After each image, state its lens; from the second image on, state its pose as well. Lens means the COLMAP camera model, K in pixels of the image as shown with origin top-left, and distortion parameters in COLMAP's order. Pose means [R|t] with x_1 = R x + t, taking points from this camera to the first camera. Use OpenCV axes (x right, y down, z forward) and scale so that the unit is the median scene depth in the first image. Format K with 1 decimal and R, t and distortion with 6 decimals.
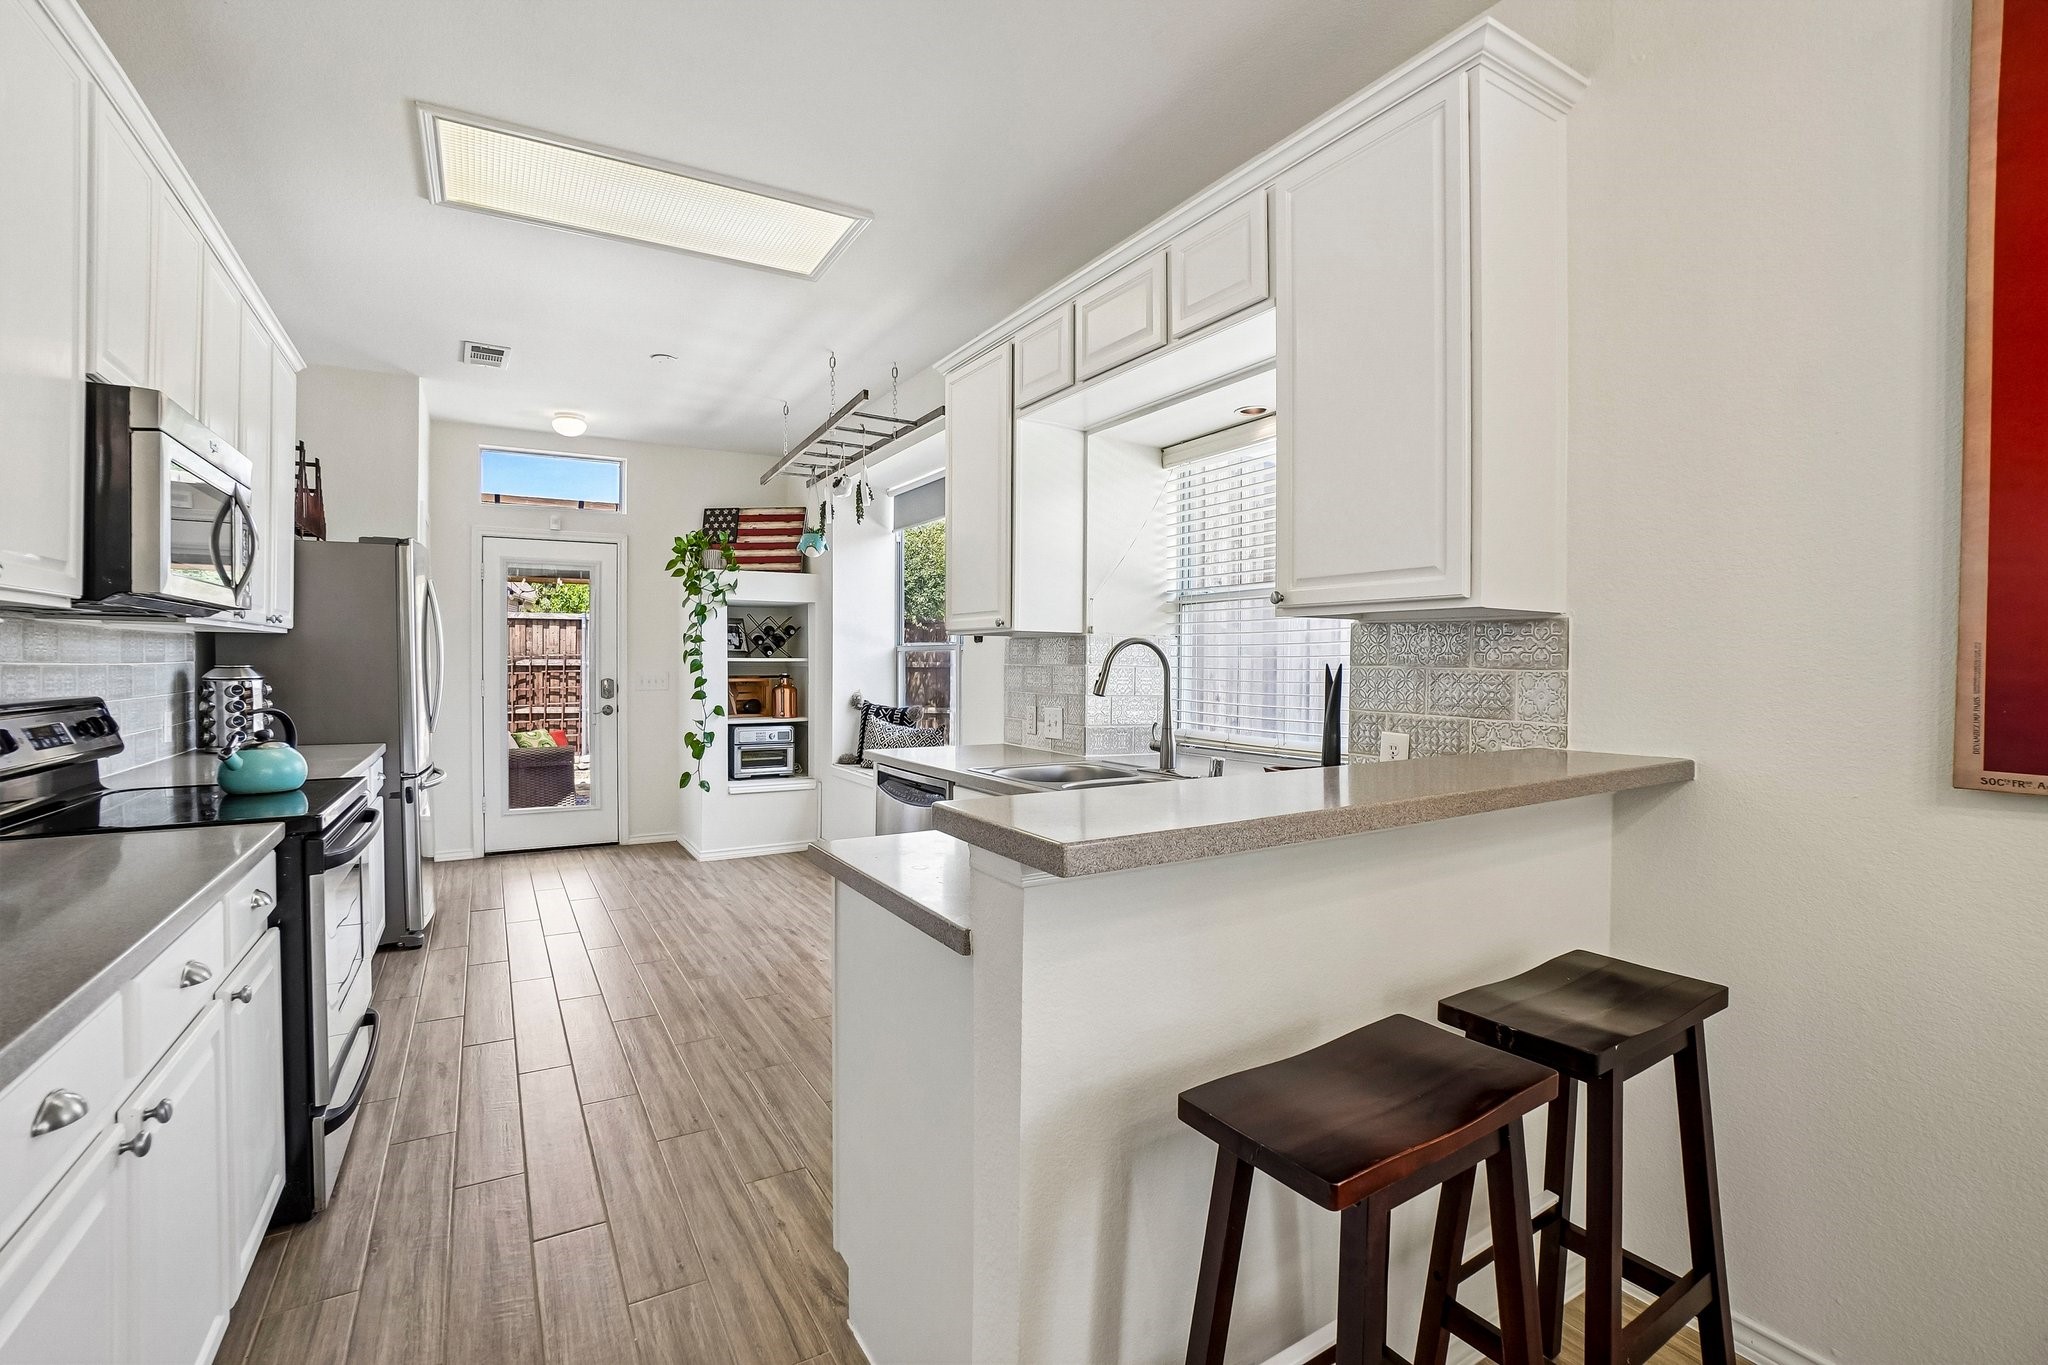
lens RADIAL K [[907.3, 0, 1013.3], [0, 907.3, 671.3], [0, 0, 1]] dist [-0.067075, 0.025292]
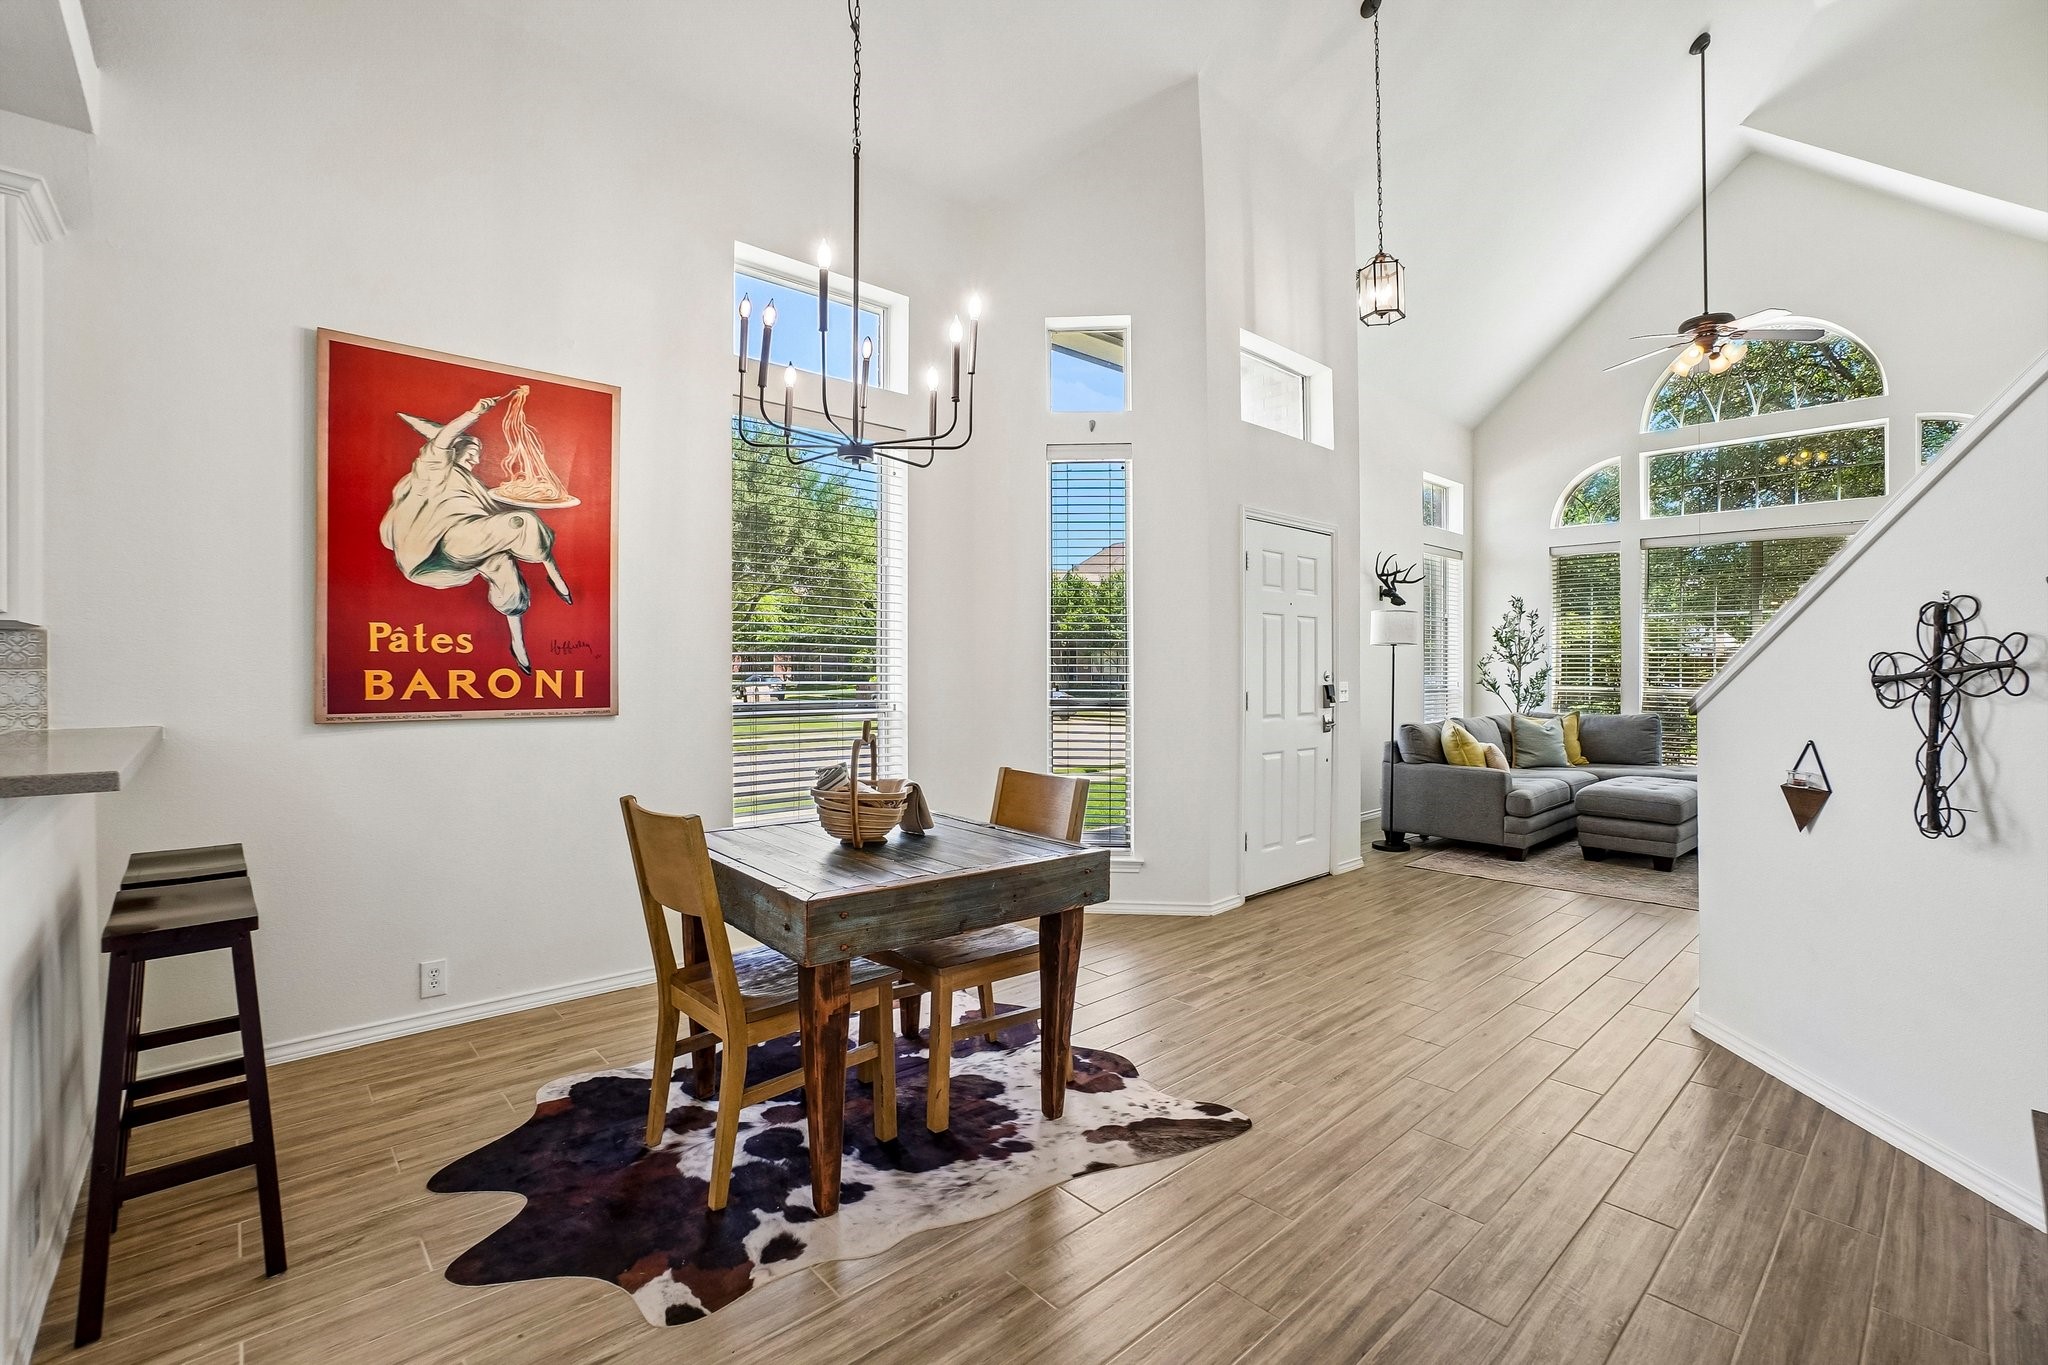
lens RADIAL K [[906.0, 0, 999.7], [0, 906.0, 674.2], [0, 0, 1]] dist [-0.068994, 0.027228]
pose [[-0.185619, -0.011127, 0.982559, -0.295422], [0.009976, 0.999863, 0.013208, 0.001000], [-0.982571, 0.012254, -0.185482, -0.050318]]
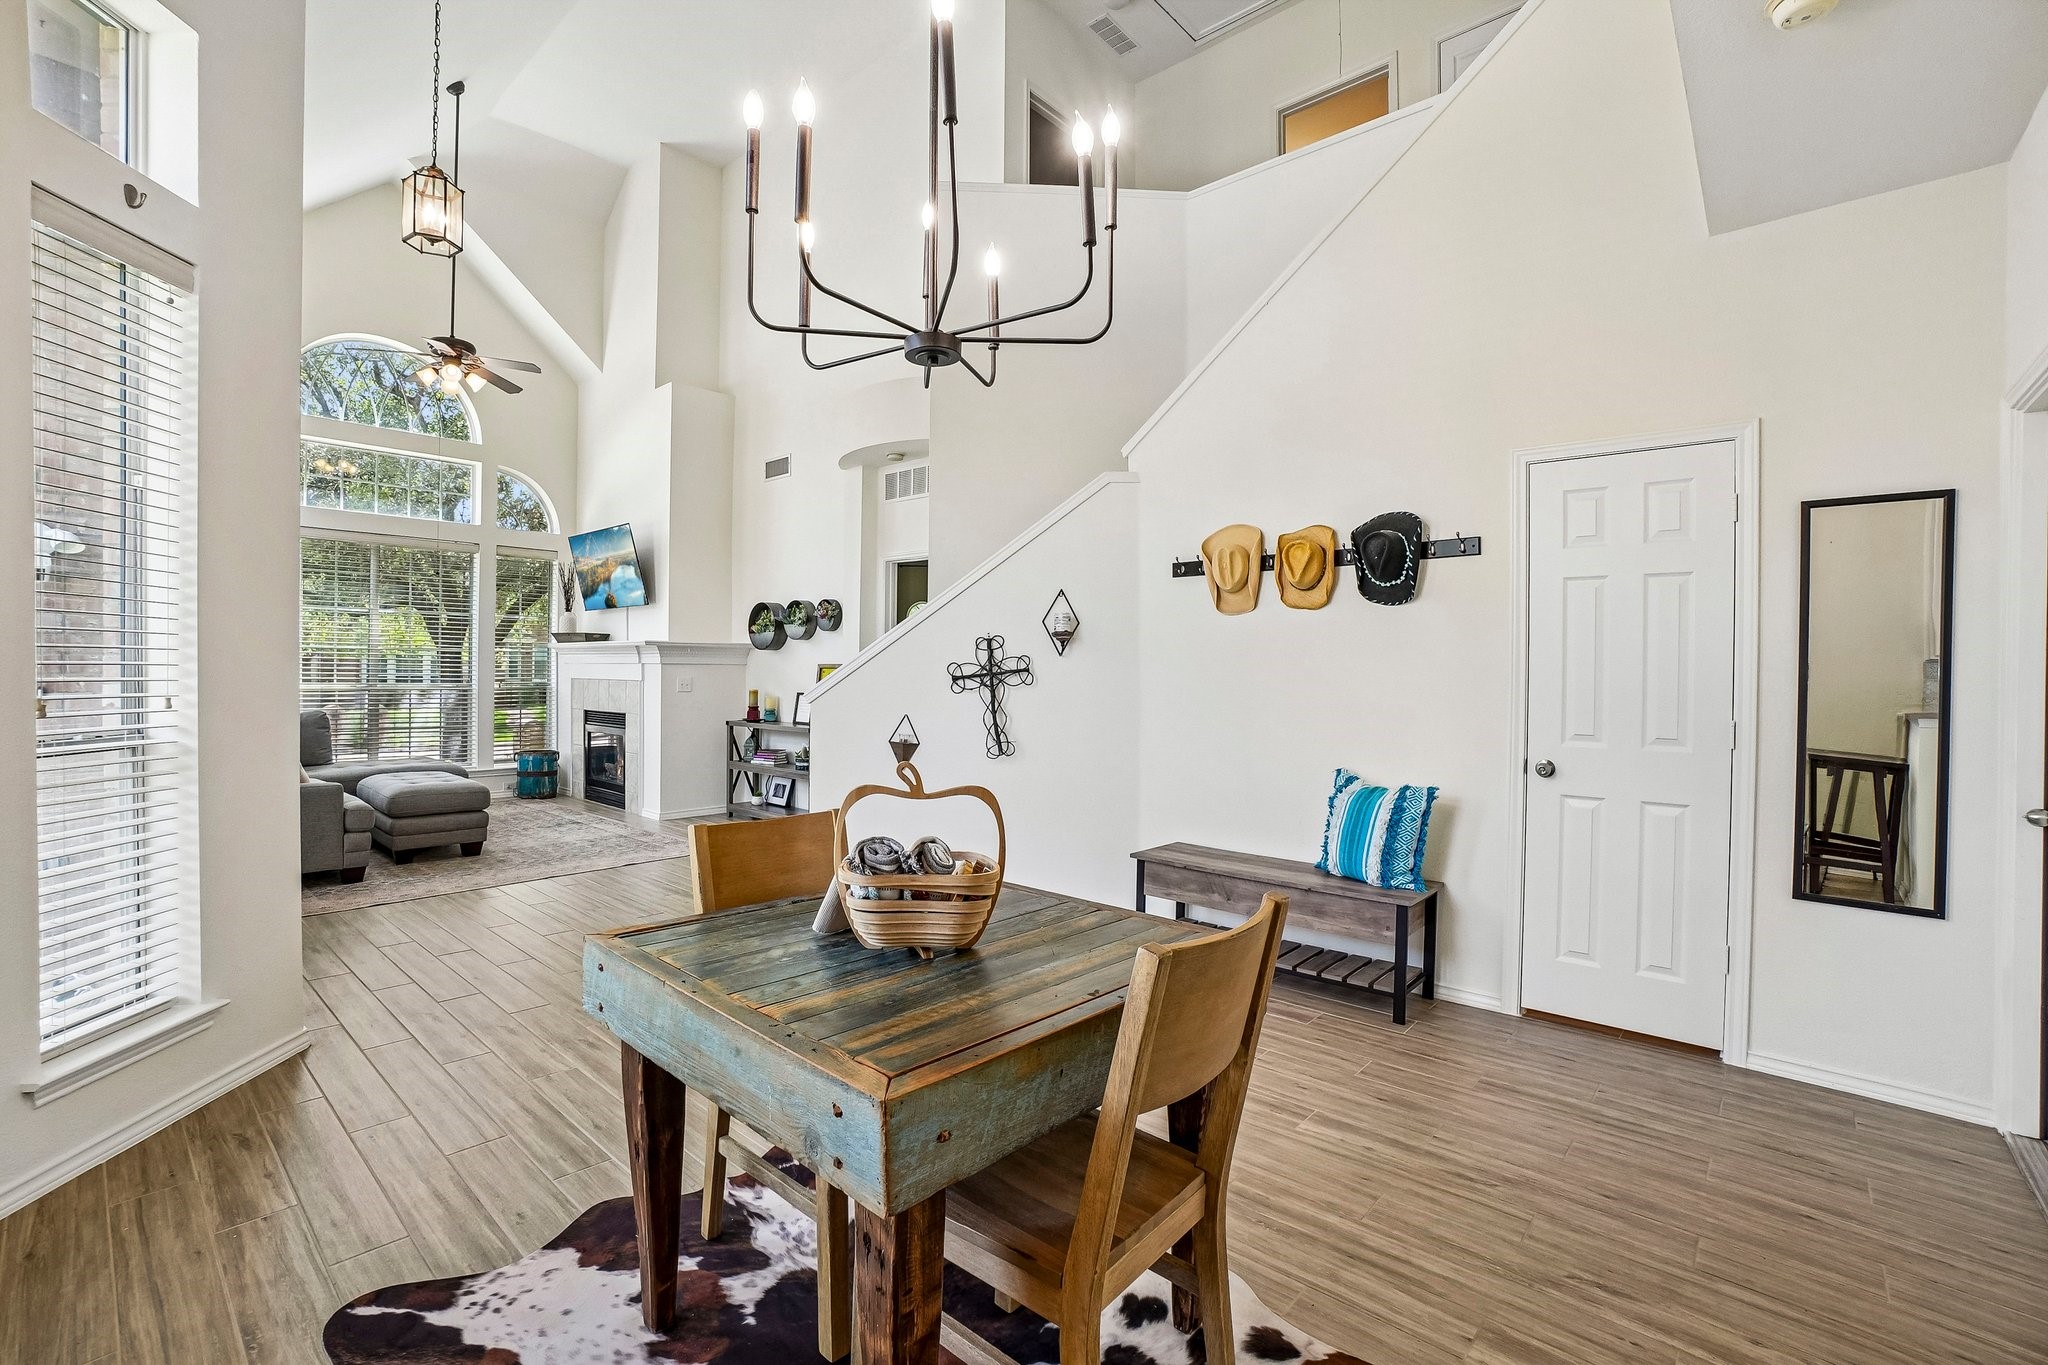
lens RADIAL K [[906.0, 0, 999.7], [0, 906.0, 674.2], [0, 0, 1]] dist [-0.068994, 0.027228]
pose [[-0.957850, -0.011141, -0.287054, 0.213534], [-0.016855, 0.999706, 0.017442, -0.004045], [0.286775, 0.021545, -0.957756, 0.217339]]
